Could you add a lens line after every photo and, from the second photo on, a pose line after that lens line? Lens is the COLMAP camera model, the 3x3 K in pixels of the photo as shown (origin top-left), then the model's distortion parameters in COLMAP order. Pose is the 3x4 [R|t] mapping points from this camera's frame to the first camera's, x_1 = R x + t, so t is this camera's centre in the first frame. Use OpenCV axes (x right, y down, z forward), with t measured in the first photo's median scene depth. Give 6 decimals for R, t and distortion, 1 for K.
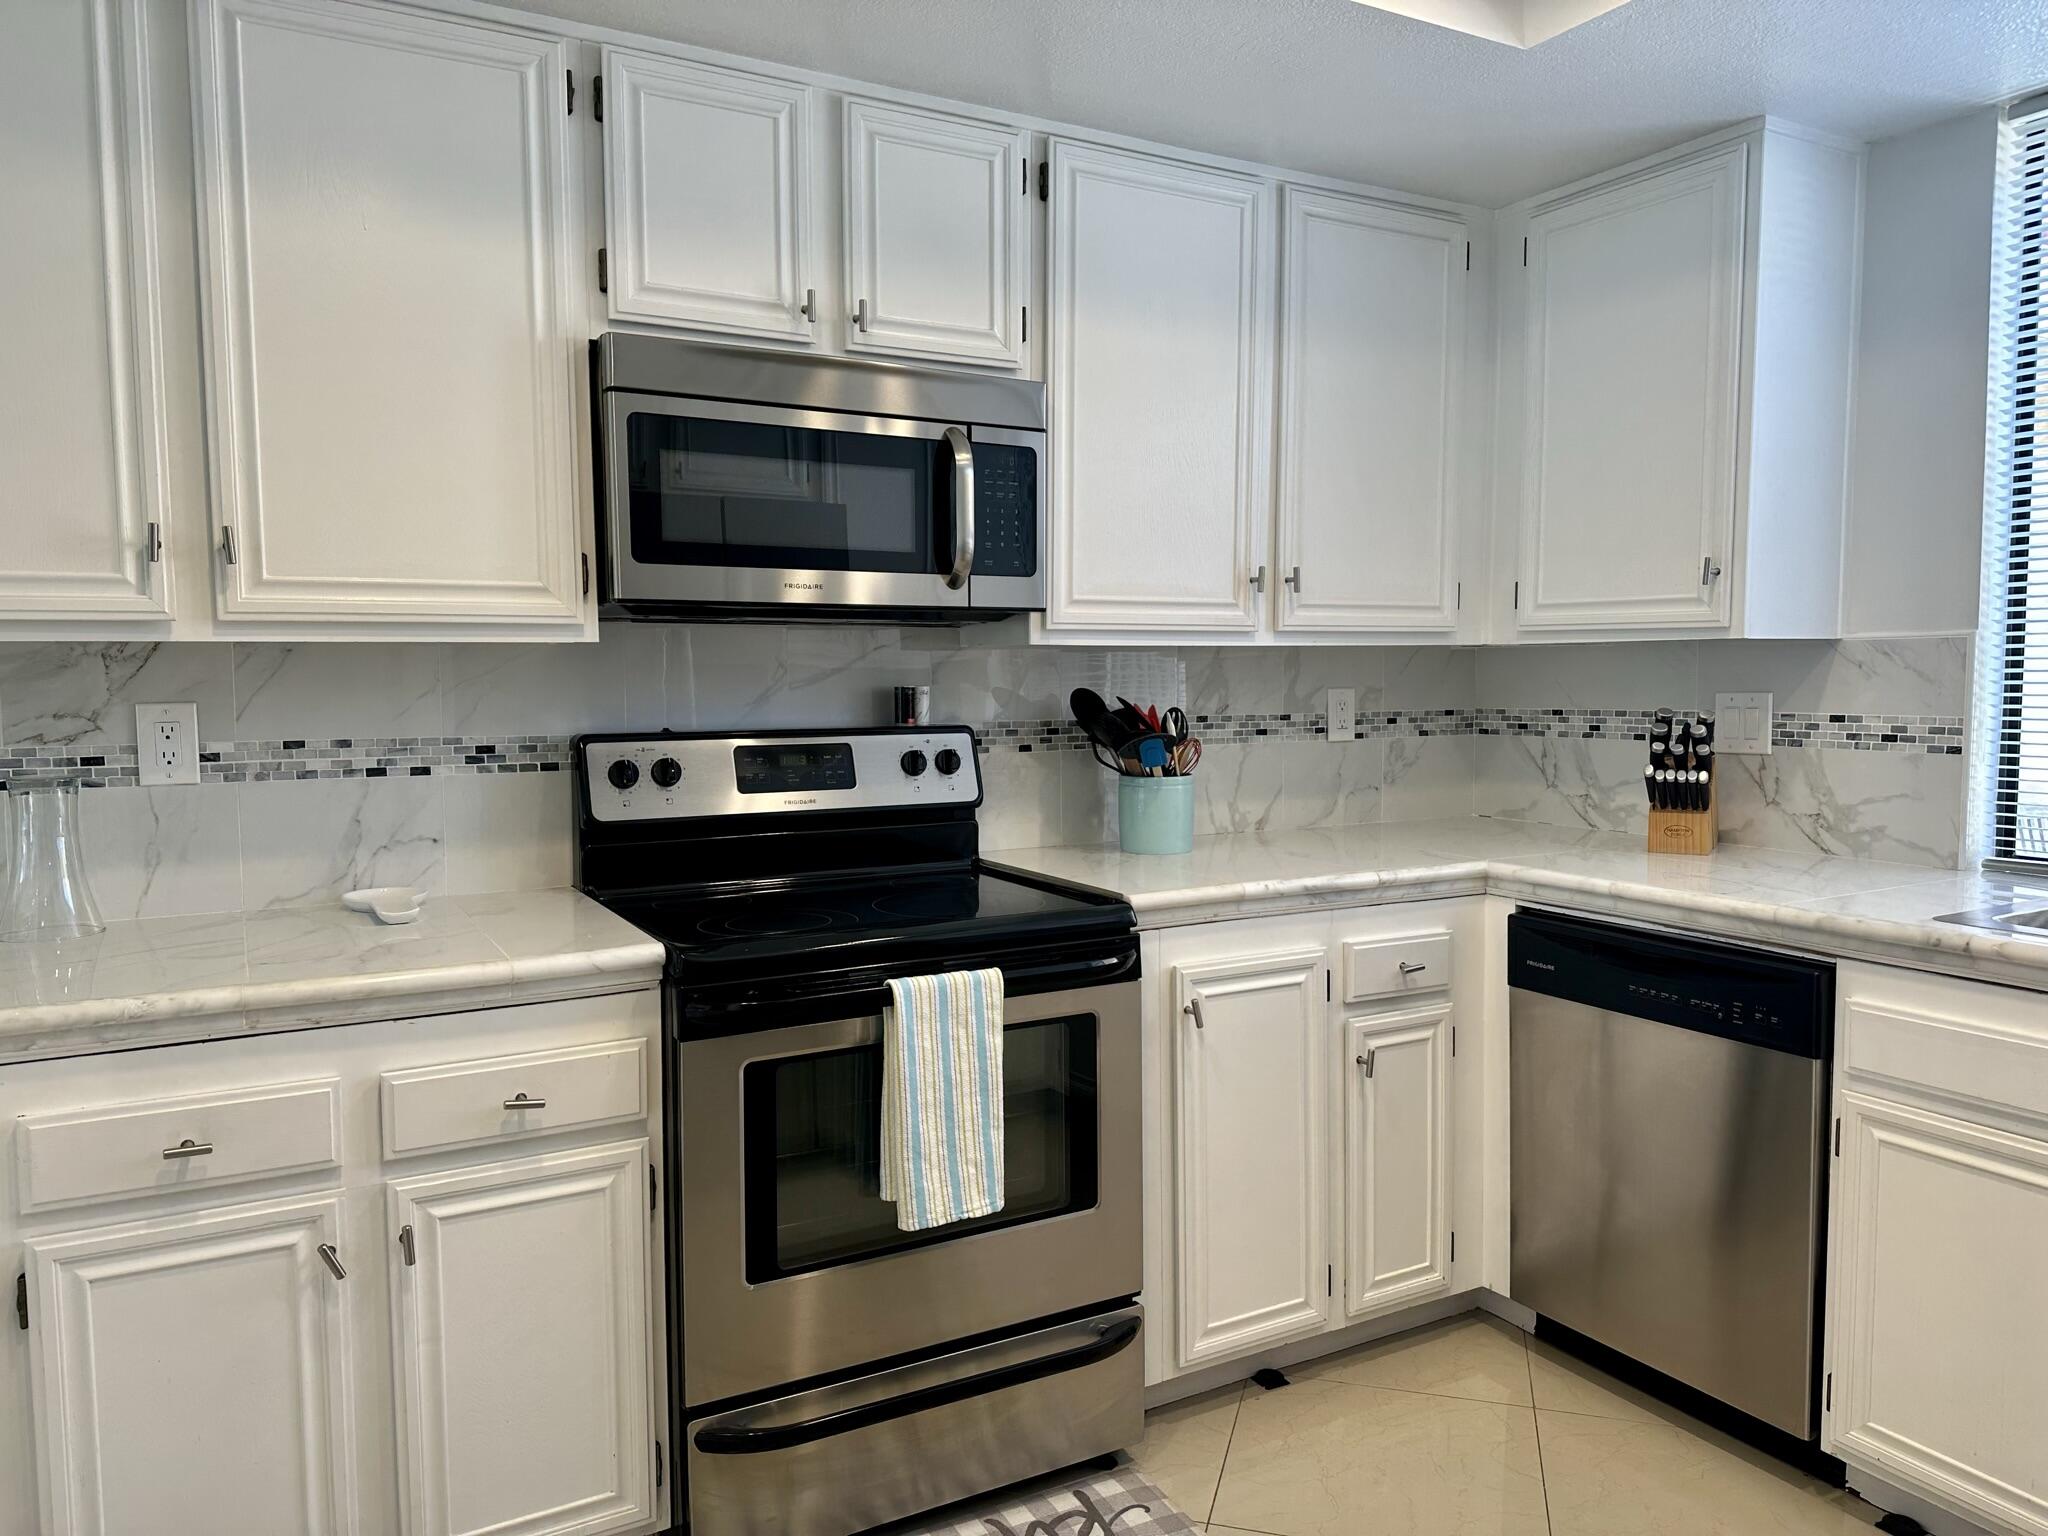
lens RADIAL K [[1451.1, 0, 1024.1], [0, 1451.1, 779.4], [0, 0, 1]] dist [0.004976, -0.000753]
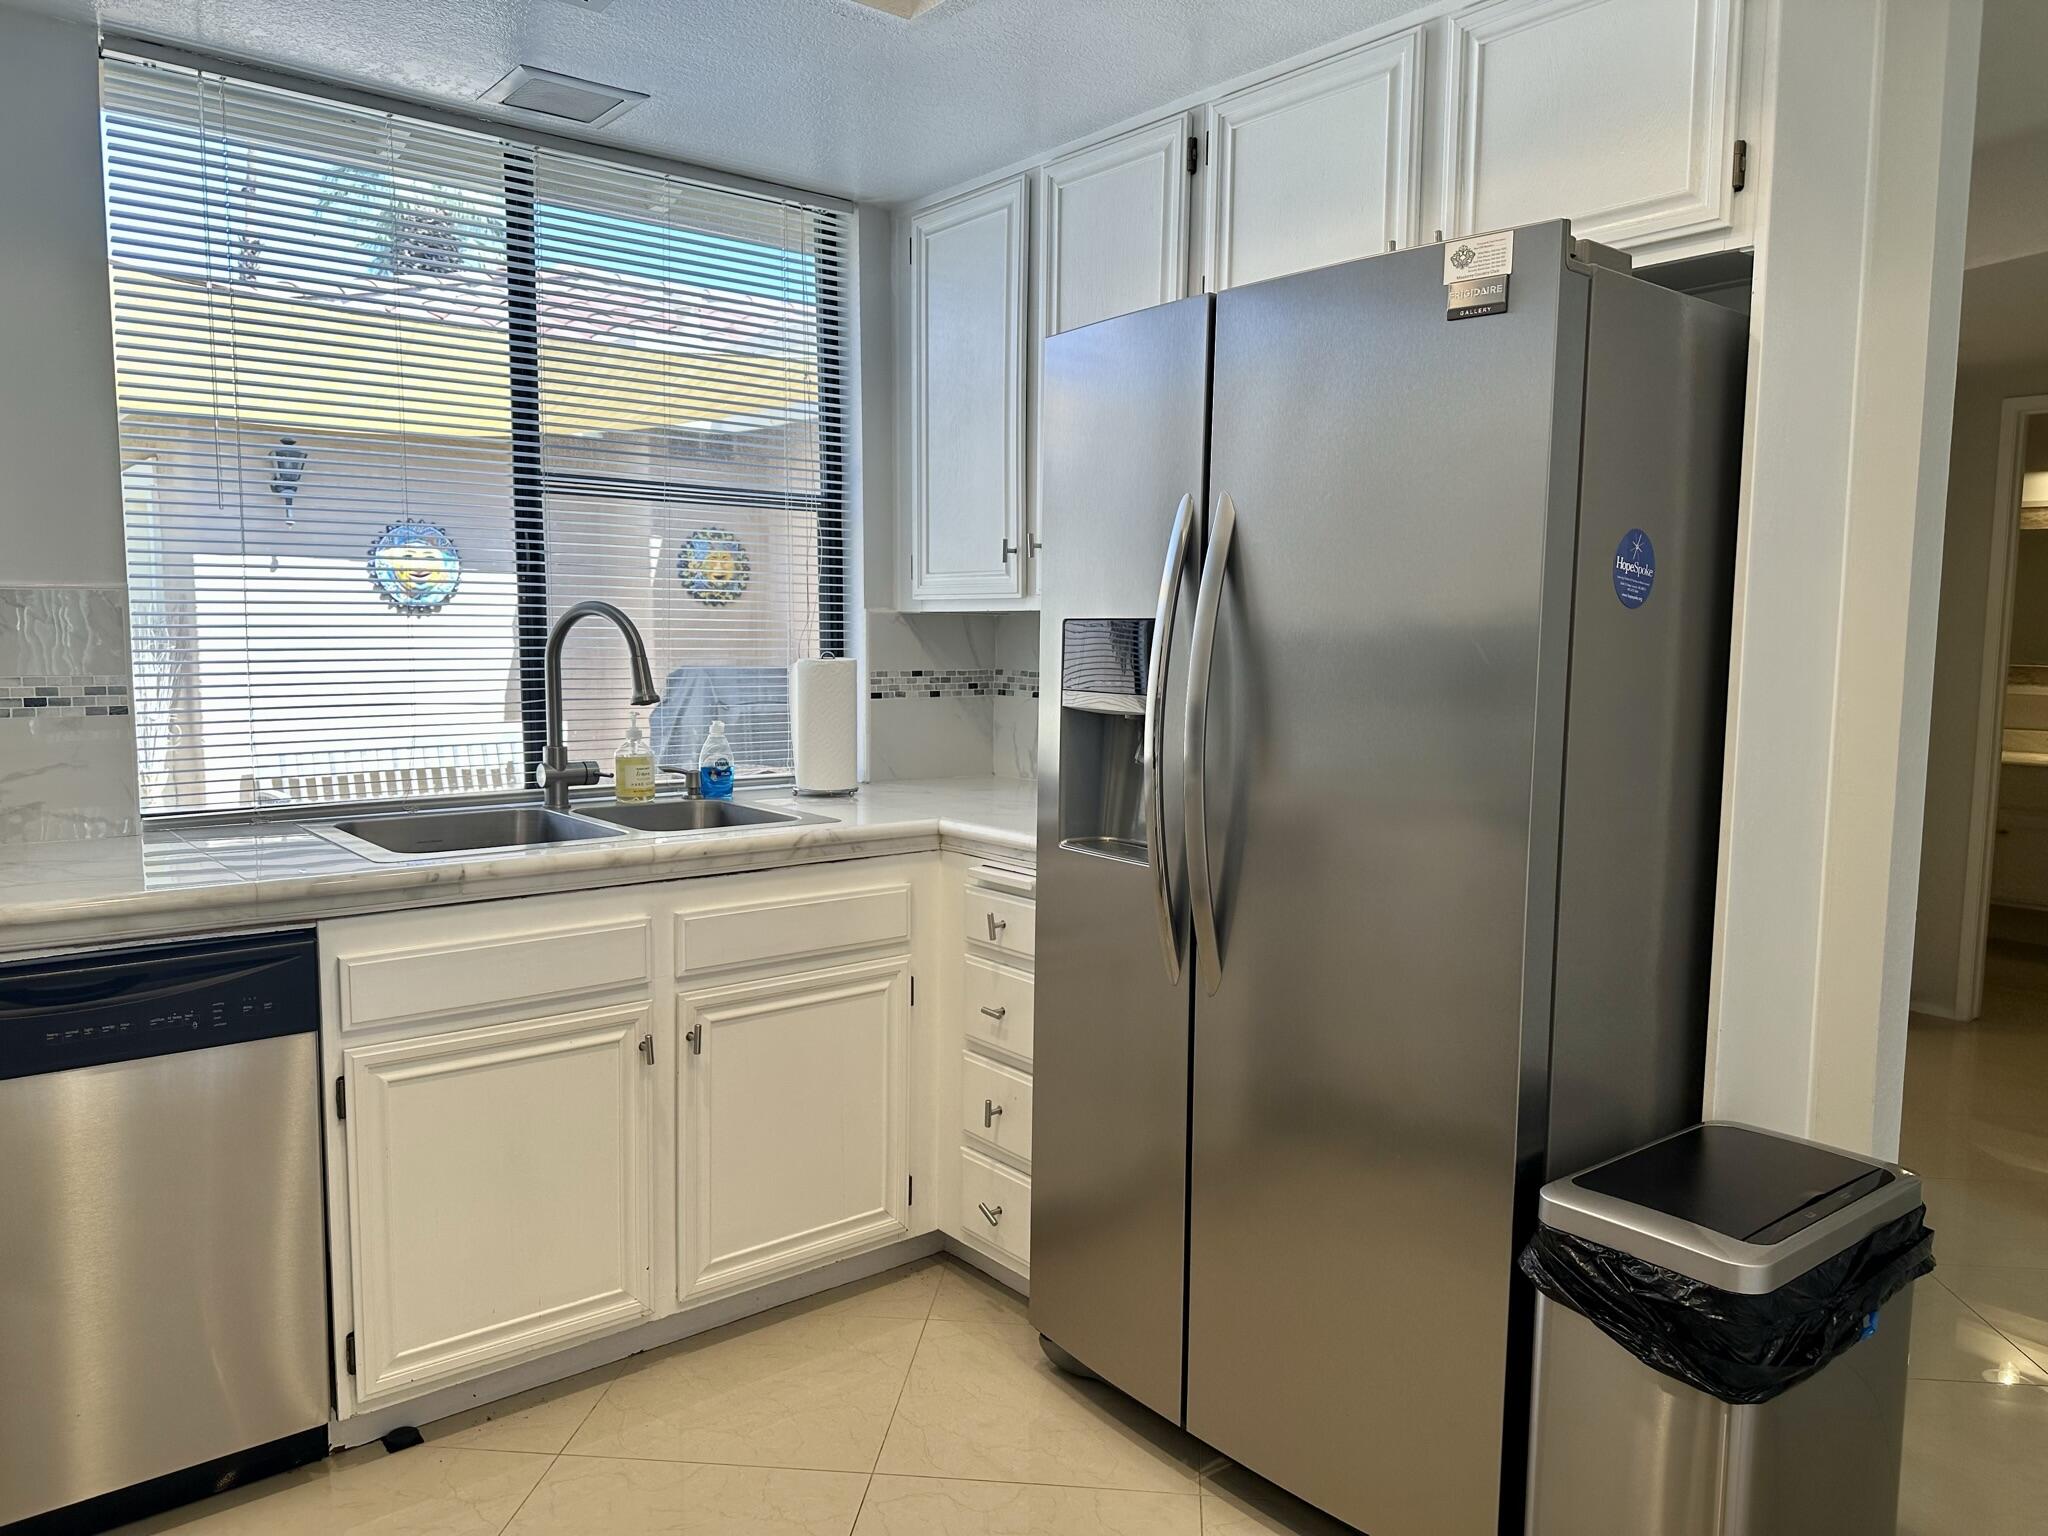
lens RADIAL K [[1451.1, 0, 1023.9], [0, 1451.1, 749.6], [0, 0, 1]] dist [0.004976, -0.000753]
pose [[-0.151237, -0.082714, 0.985031, -0.443741], [0.072426, 0.992887, 0.094493, -0.047559], [-0.985841, 0.085632, -0.144171, 0.637499]]
